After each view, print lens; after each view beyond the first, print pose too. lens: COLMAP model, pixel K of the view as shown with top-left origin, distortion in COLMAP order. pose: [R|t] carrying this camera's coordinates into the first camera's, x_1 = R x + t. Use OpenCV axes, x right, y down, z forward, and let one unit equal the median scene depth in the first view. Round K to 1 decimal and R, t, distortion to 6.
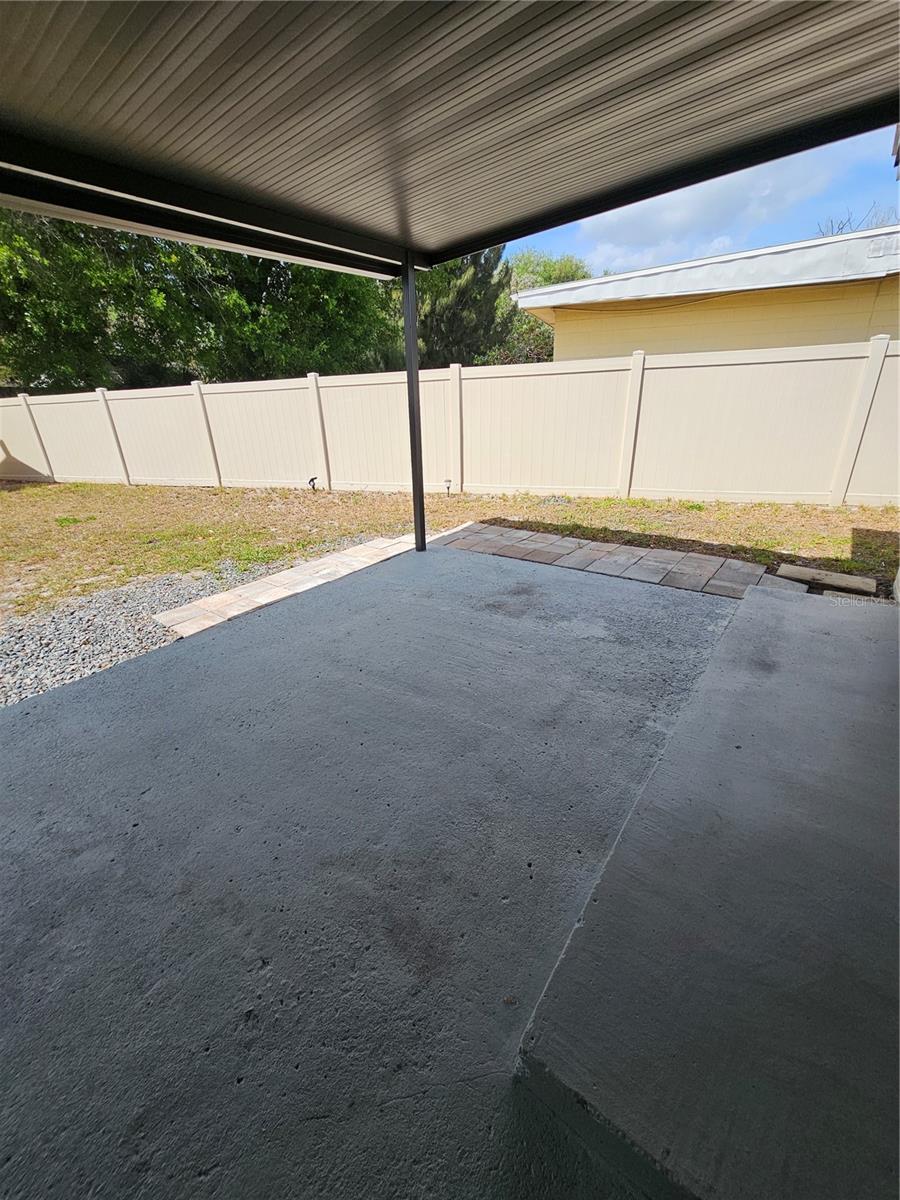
lens RADIAL K [[490.3, 0, 443.1], [0, 490.3, 594.2], [0, 0, 1]] dist [-0.001338, 0.000262]
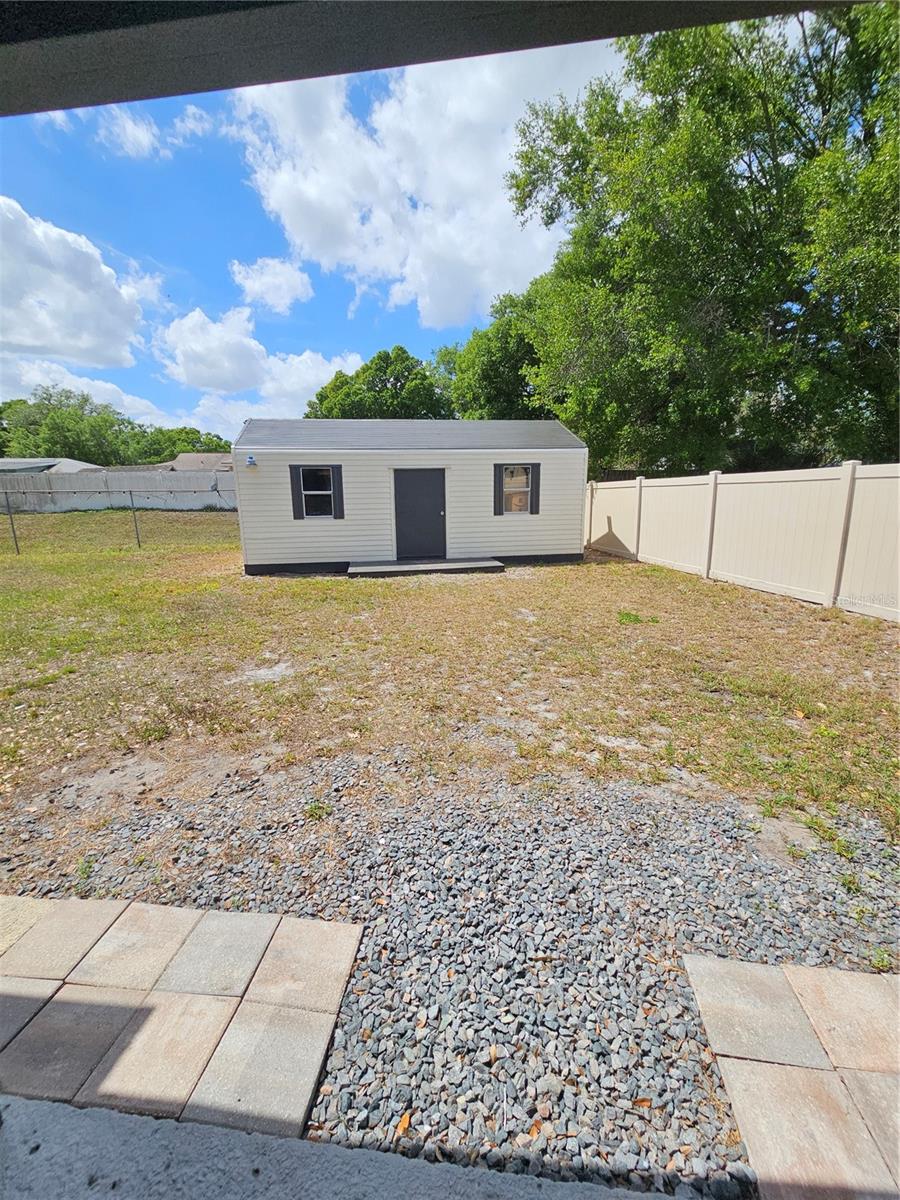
lens RADIAL K [[490.3, 0, 443.1], [0, 490.3, 594.2], [0, 0, 1]] dist [-0.001338, 0.000262]
pose [[0.495825, 0.203949, -0.844134, -0.158099], [-0.328284, 0.943922, 0.035232, -0.085223], [0.803982, 0.259646, 0.534973, 0.200436]]
